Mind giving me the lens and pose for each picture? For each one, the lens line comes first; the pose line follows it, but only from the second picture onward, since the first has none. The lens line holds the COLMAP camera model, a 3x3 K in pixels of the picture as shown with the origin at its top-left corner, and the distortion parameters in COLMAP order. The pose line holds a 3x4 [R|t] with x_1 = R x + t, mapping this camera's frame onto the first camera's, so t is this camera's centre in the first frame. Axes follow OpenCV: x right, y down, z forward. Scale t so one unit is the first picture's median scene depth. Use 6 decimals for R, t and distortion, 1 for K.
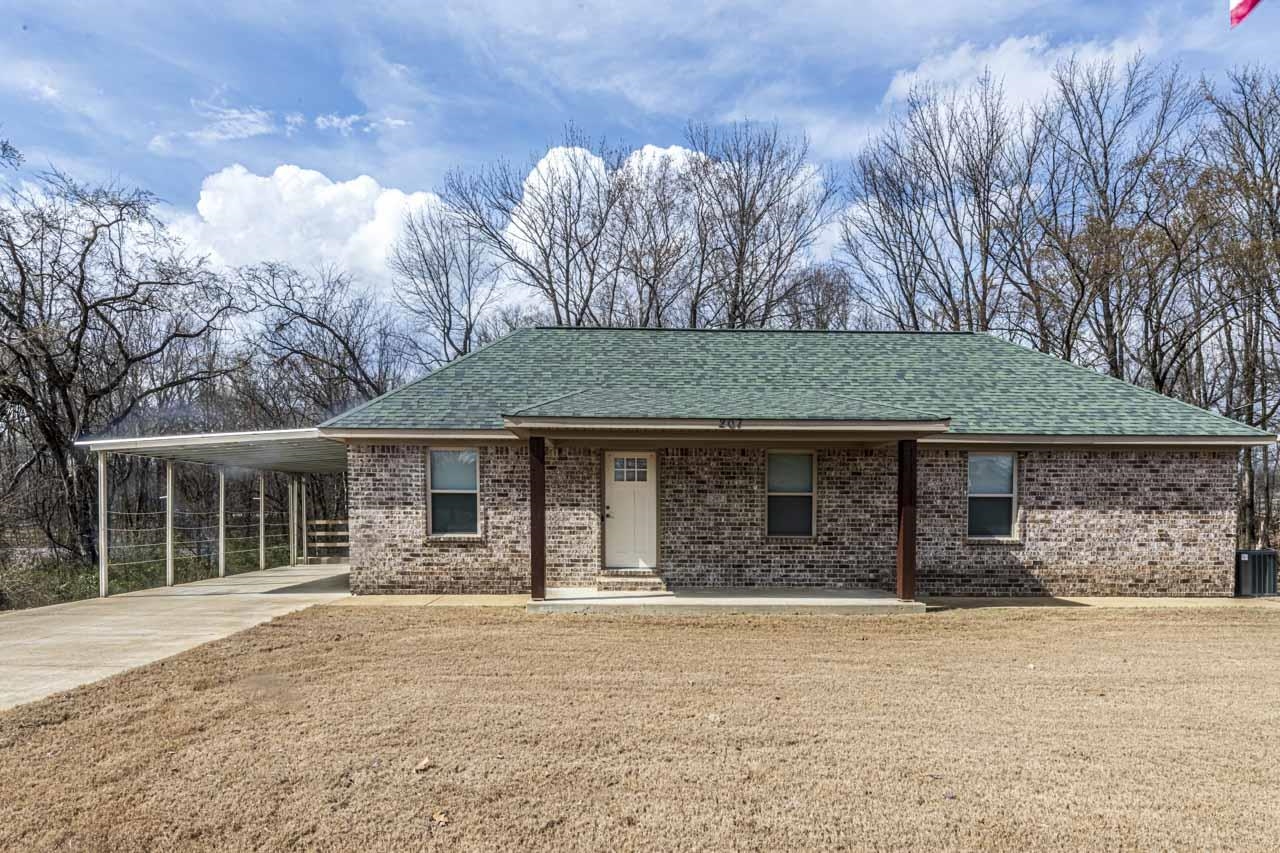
lens RADIAL K [[665.1, 0, 684.0], [0, 665.1, 518.8], [0, 0, 1]] dist [-0.004872, -0.000624]
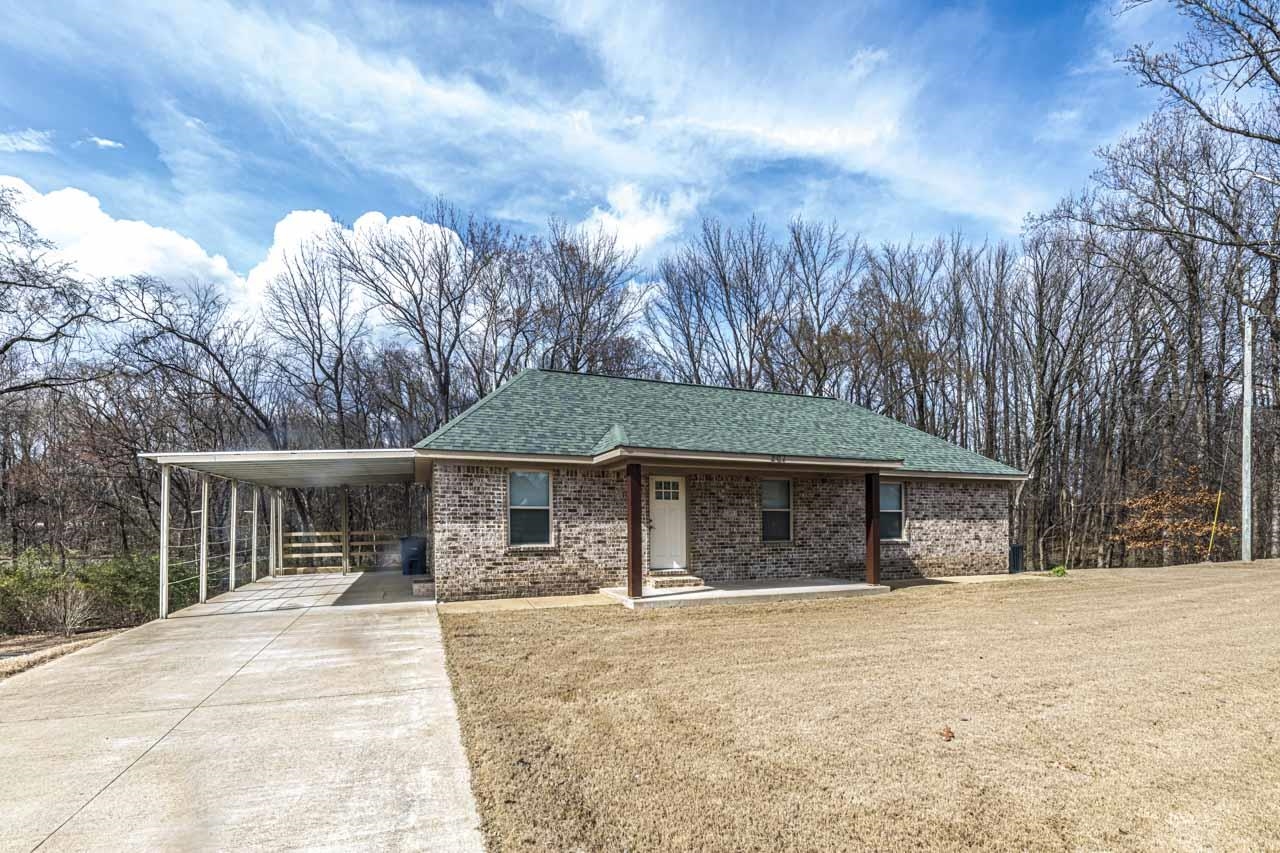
lens RADIAL K [[522.3, 0, 640.1], [0, 522.3, 500.0], [0, 0, 1]] dist [-0.013067, -0.000818]
pose [[0.947948, 0.007084, 0.318345, -0.446334], [0.007456, 0.998985, -0.044430, -0.012141], [-0.318337, 0.044491, 0.946933, 0.079665]]
